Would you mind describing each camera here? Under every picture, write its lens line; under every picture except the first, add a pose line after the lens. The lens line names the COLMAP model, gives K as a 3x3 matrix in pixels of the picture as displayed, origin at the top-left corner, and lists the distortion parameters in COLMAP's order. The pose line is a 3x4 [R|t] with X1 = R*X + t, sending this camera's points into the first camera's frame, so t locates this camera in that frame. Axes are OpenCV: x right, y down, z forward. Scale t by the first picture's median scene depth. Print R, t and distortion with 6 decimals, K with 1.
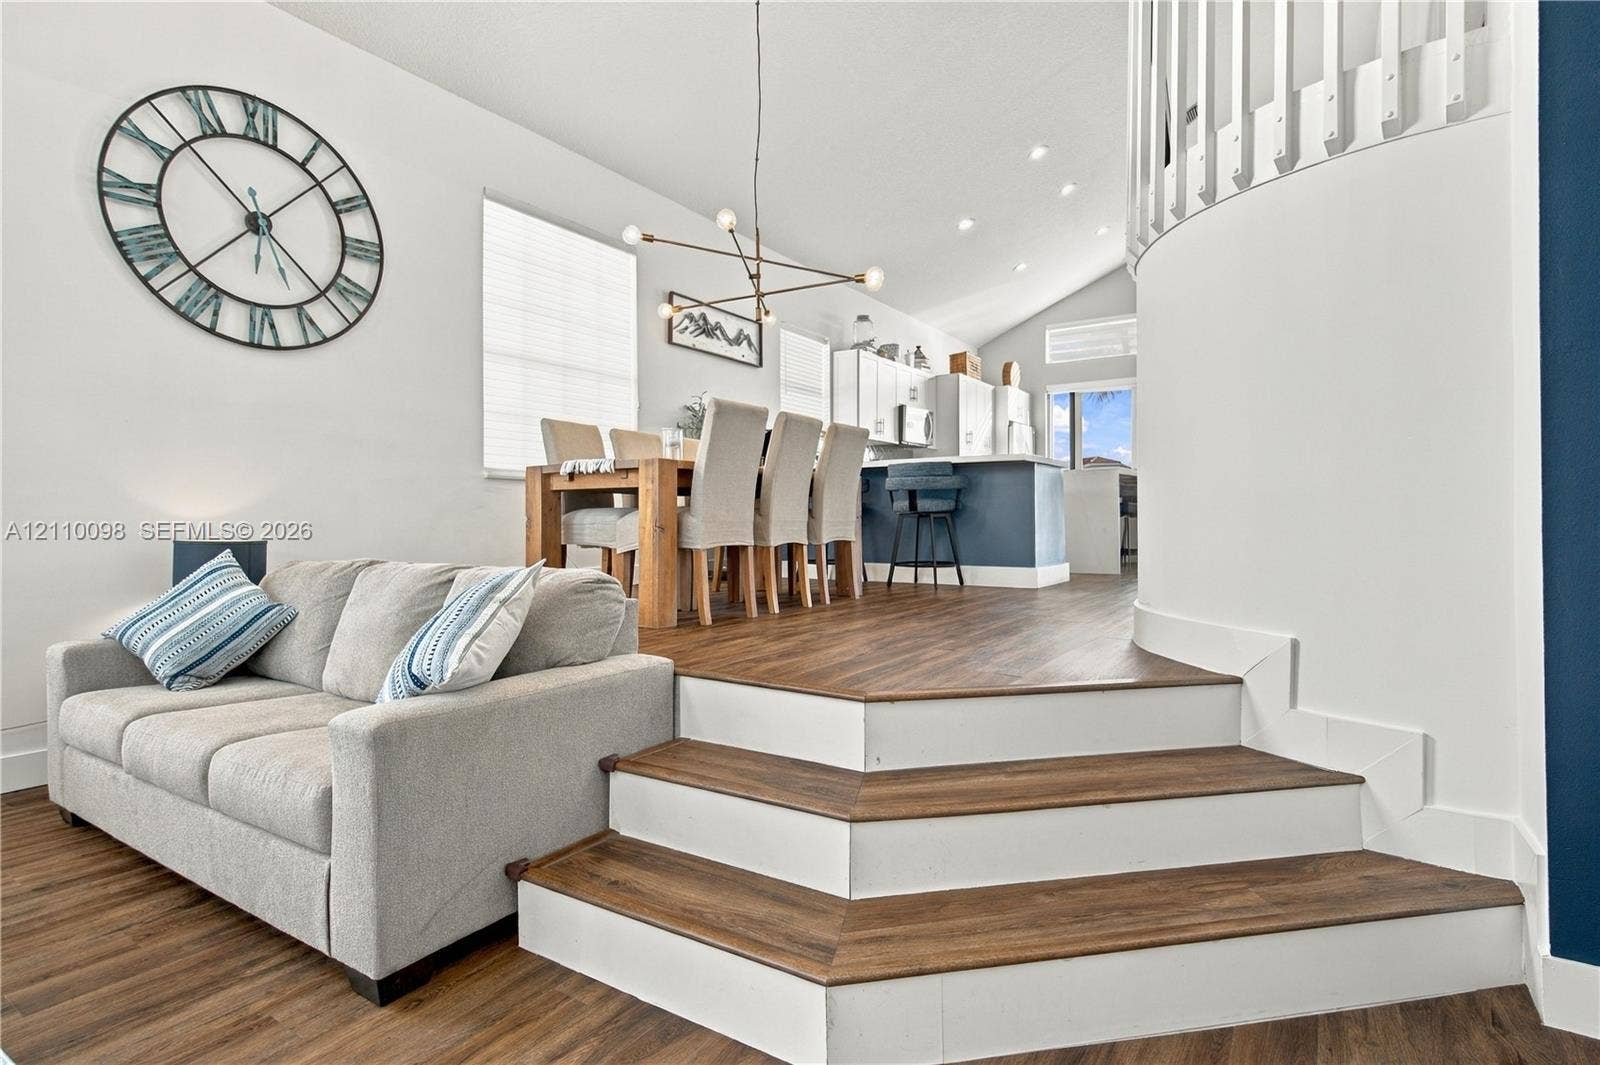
lens RADIAL K [[797.7, 0, 803.8], [0, 797.7, 519.1], [0, 0, 1]] dist [0.010326, -0.003908]
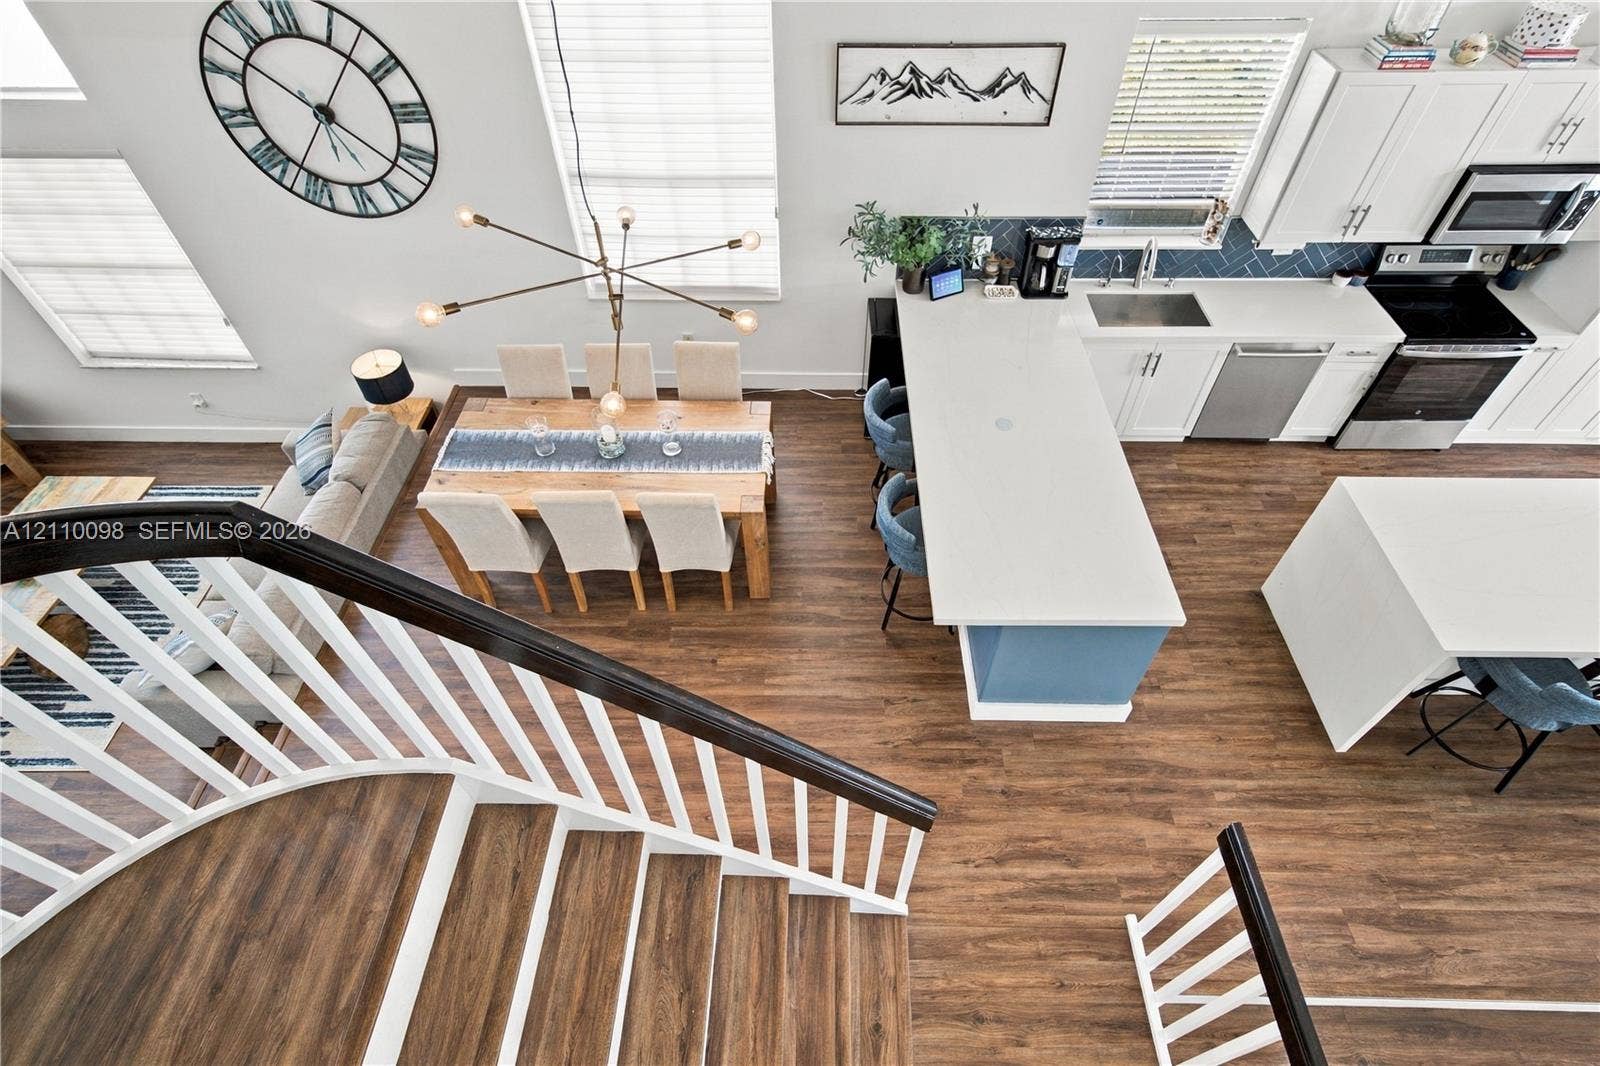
lens RADIAL K [[797.7, 0, 803.8], [0, 797.7, 535.9], [0, 0, 1]] dist [0.010326, -0.003908]
pose [[0.534459, 0.634727, -0.558100, 0.564196], [0.008329, 0.656335, 0.754424, -0.650815], [0.845154, -0.407857, 0.345497, 0.727075]]
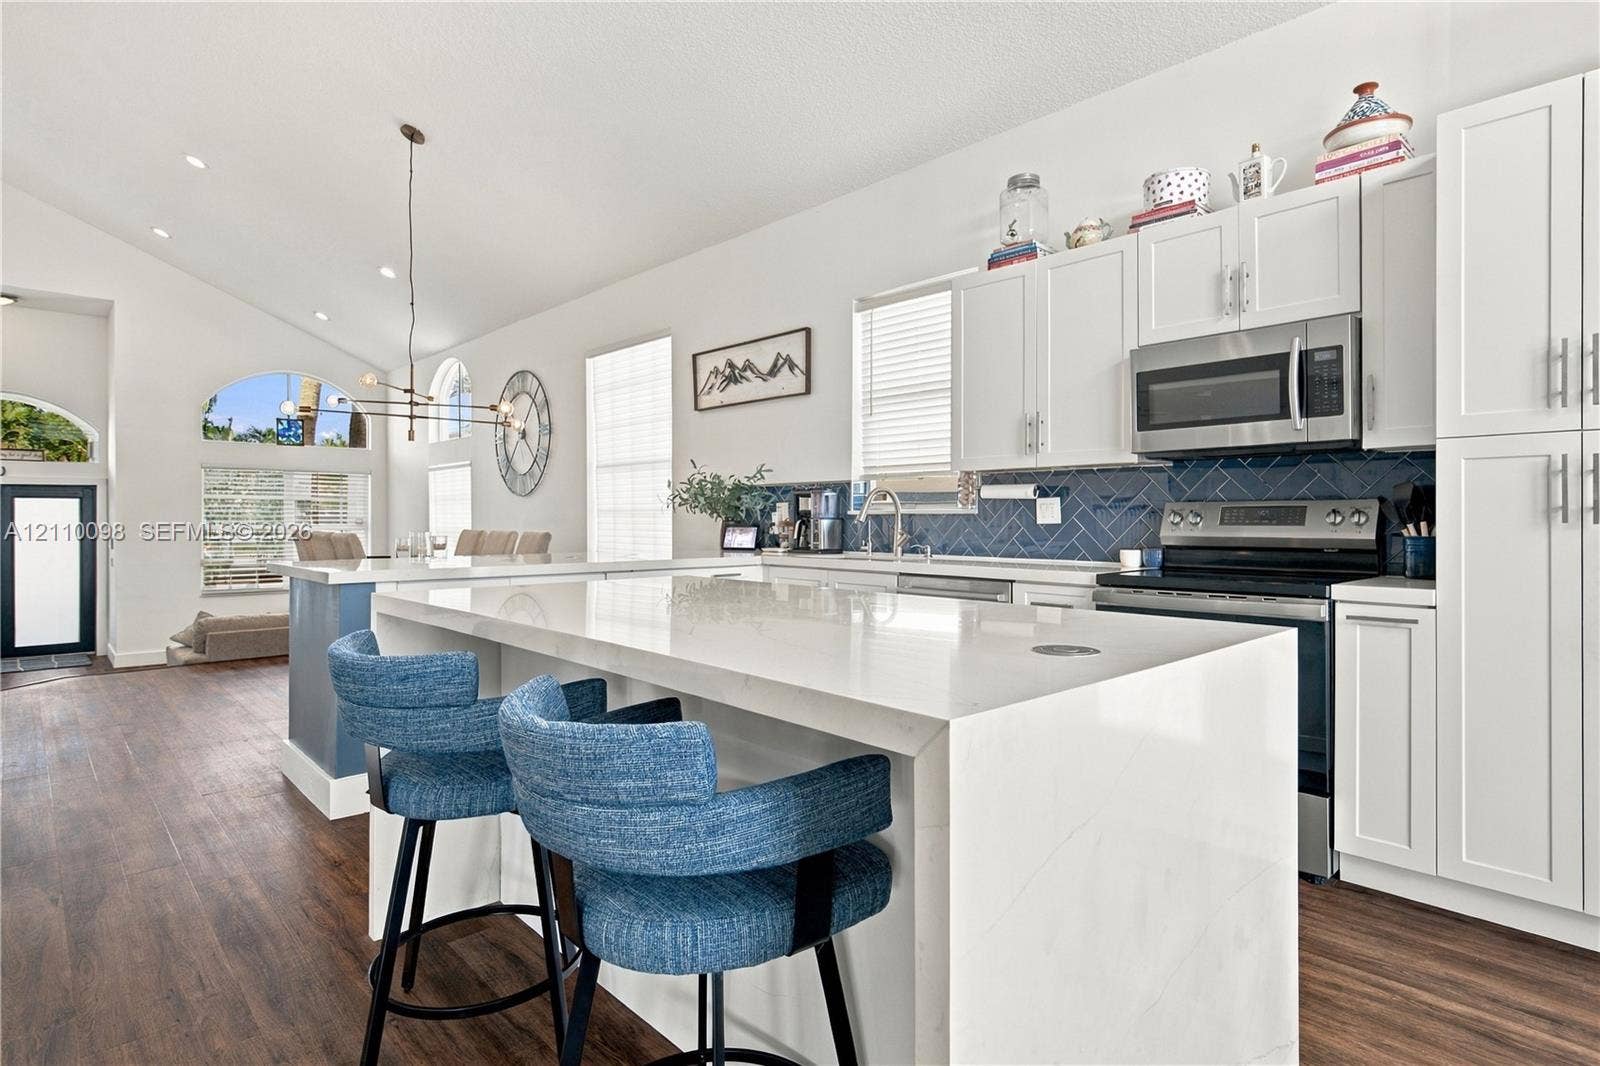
lens RADIAL K [[840.4, 0, 814.1], [0, 840.4, 518.8], [0, 0, 1]] dist [0.000332, -0.000265]
pose [[-0.230592, 0.001665, -0.973049, 0.918367], [-0.000894, 0.999998, 0.001923, -0.125257], [0.973050, 0.001314, -0.230590, 1.696534]]
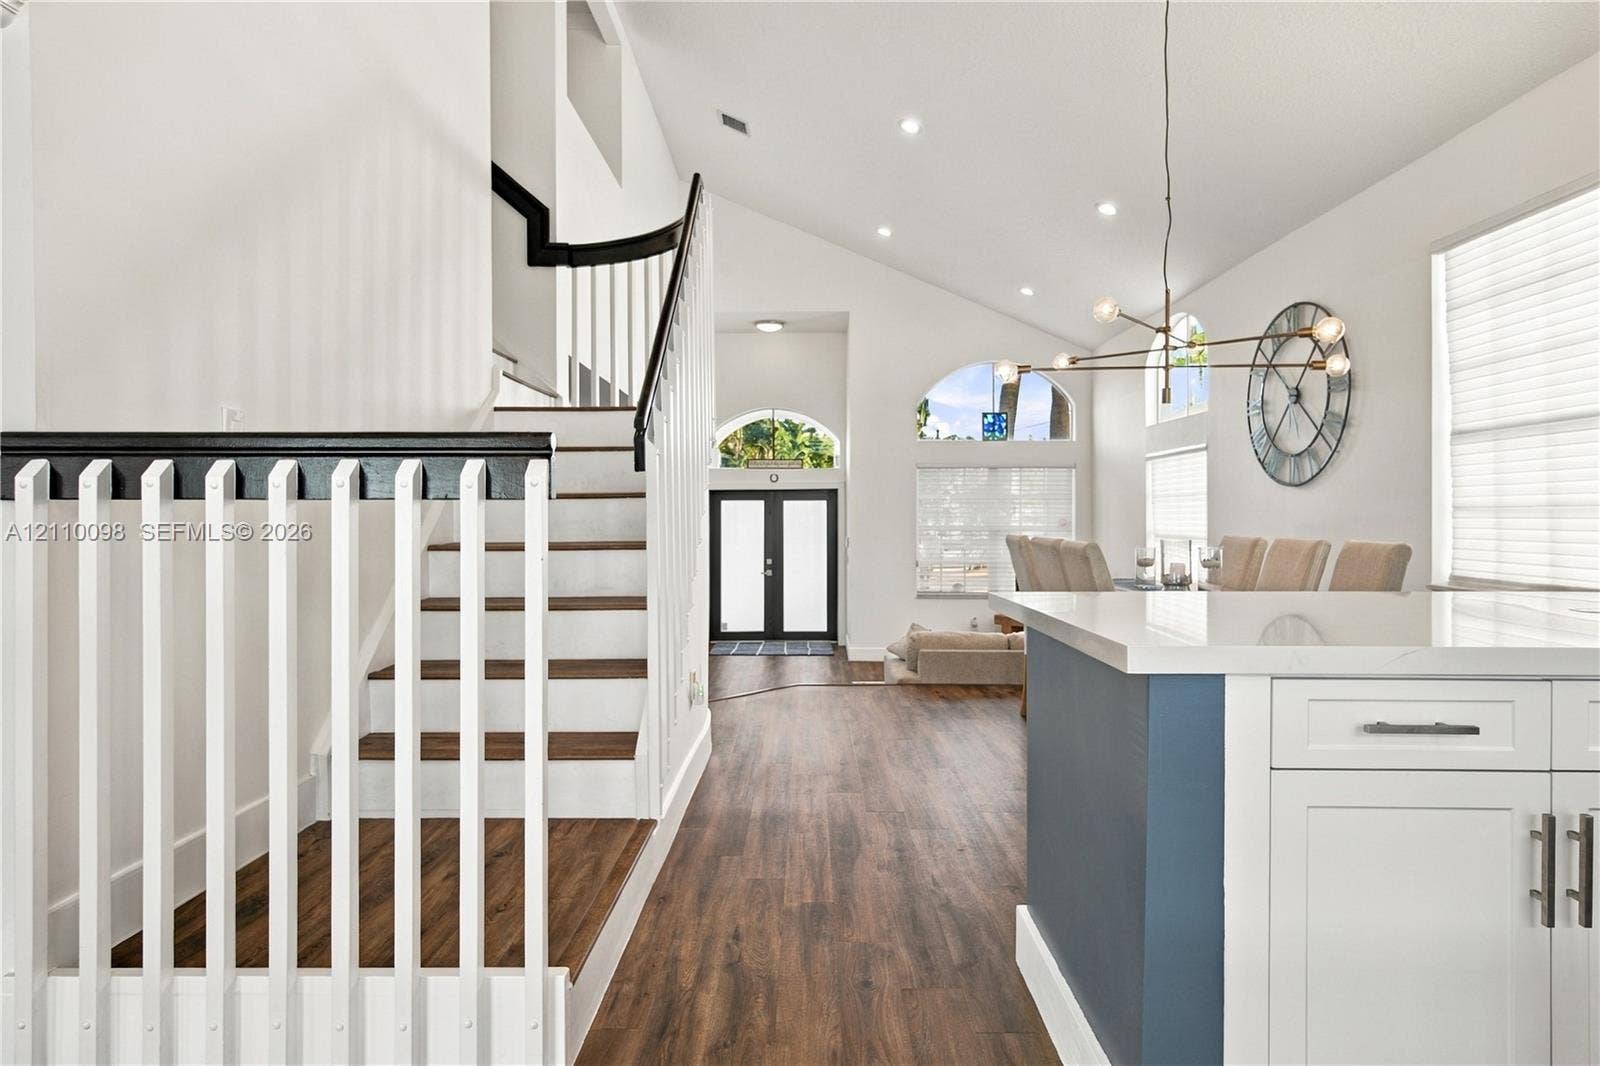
lens RADIAL K [[860.5, 0, 793.7], [0, 860.5, 521.1], [0, 0, 1]] dist [0.008540, -0.001917]
pose [[-0.846593, 0.002700, -0.532233, 0.643798], [0.000299, 0.999989, 0.004596, -0.125590], [0.532240, 0.003732, -0.846585, 1.391101]]
